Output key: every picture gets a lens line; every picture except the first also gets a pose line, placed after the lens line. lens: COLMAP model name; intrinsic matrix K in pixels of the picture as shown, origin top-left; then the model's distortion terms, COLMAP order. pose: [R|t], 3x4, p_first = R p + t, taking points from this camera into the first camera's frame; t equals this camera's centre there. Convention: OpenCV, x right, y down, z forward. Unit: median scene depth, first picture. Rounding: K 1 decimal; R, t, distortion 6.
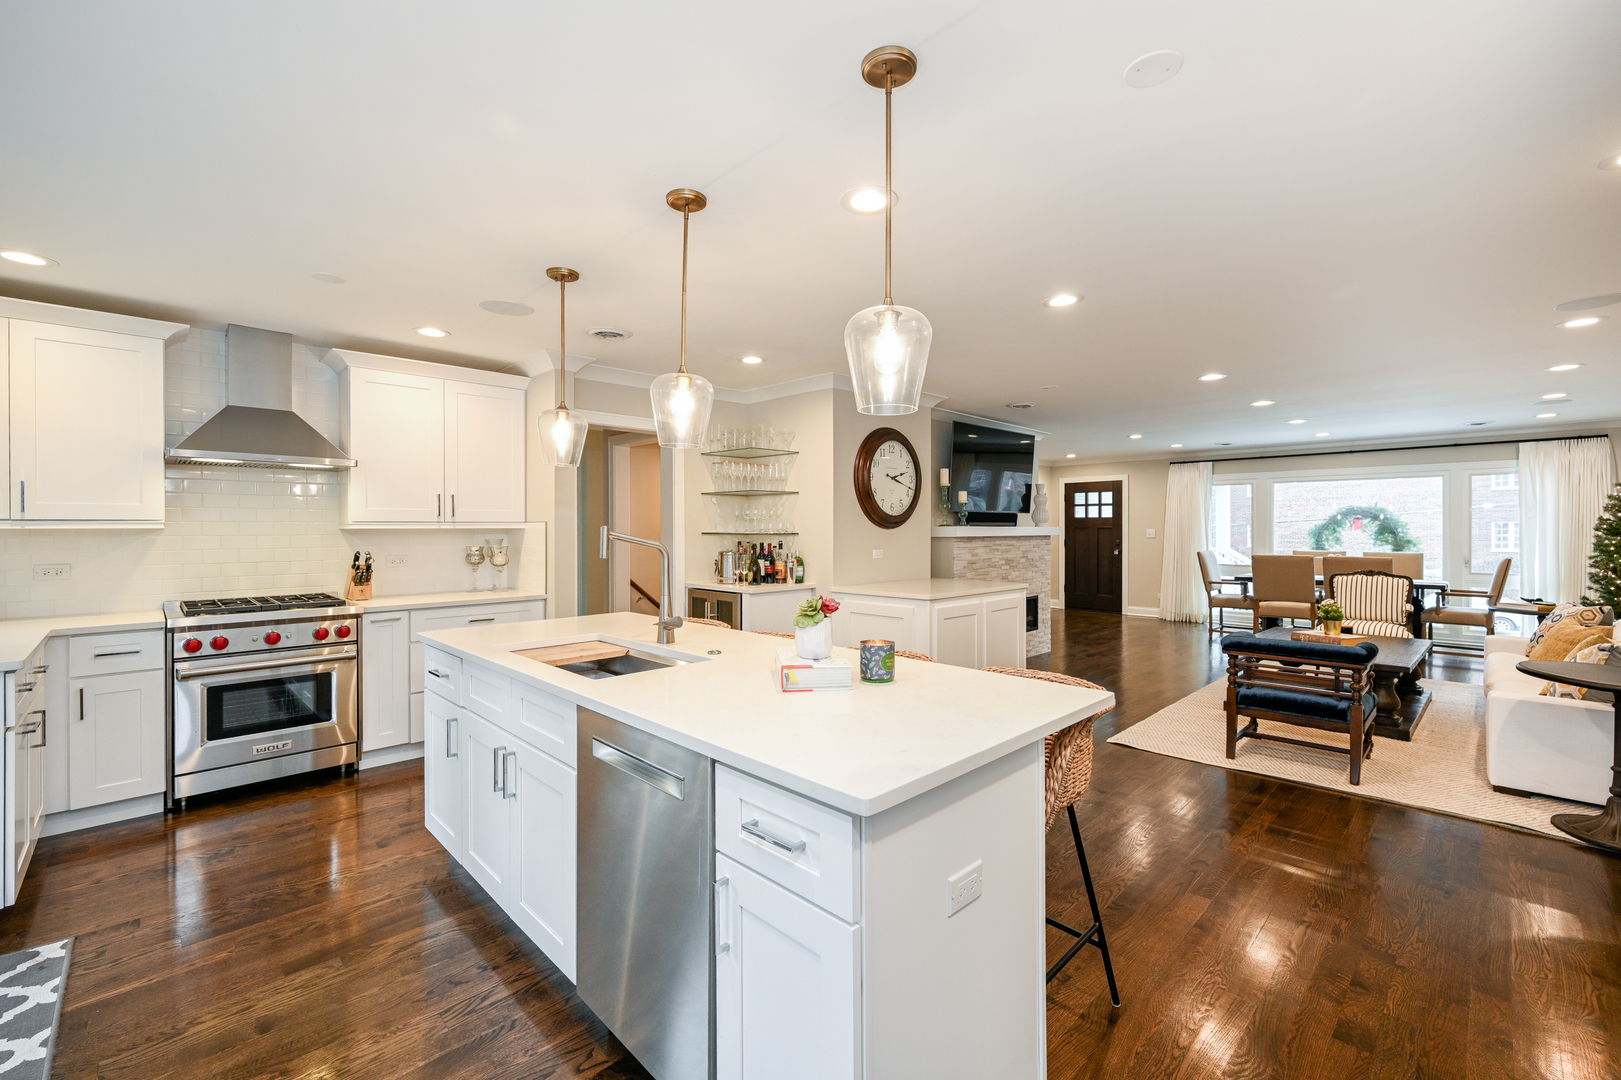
lens RADIAL K [[672.0, 0, 815.6], [0, 672.0, 535.2], [0, 0, 1]] dist [-0.001105, -0.000022]
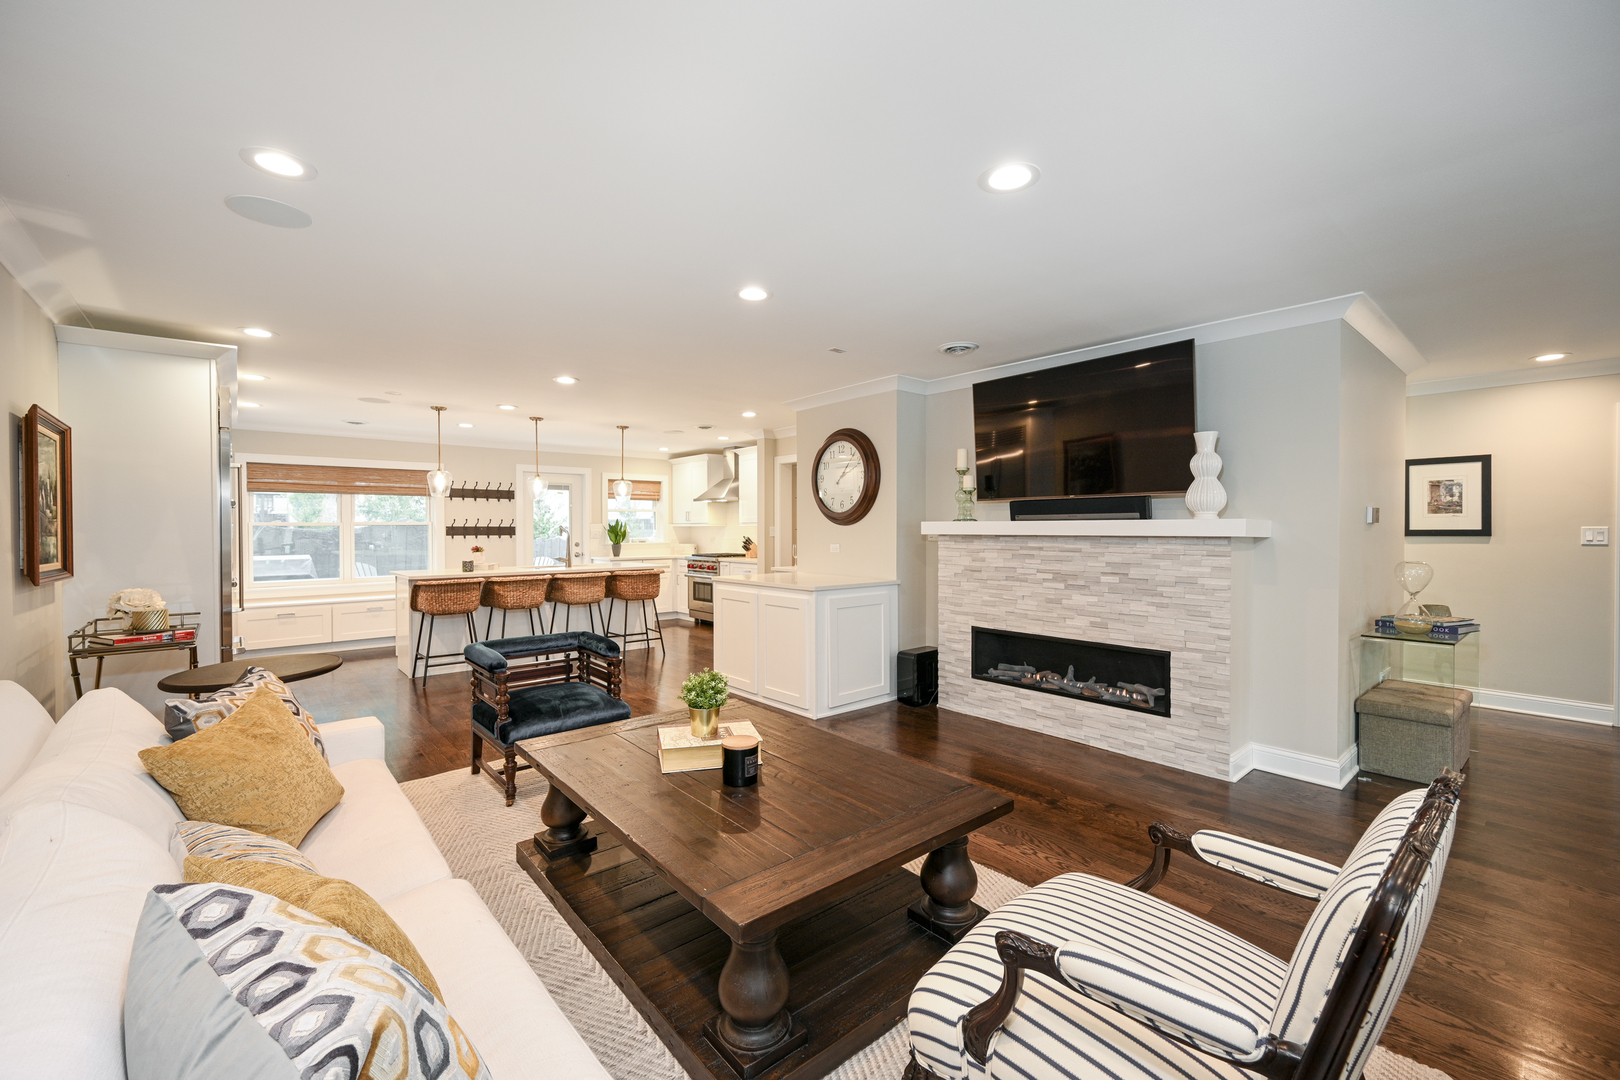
lens RADIAL K [[671.6, 0, 812.6], [0, 671.6, 529.3], [0, 0, 1]] dist [-0.001105, -0.000022]
pose [[-0.064760, 0.006429, -0.997880, 0.586693], [-0.005090, 0.999964, 0.006773, -0.004997], [0.997888, 0.005518, -0.064725, 0.514732]]
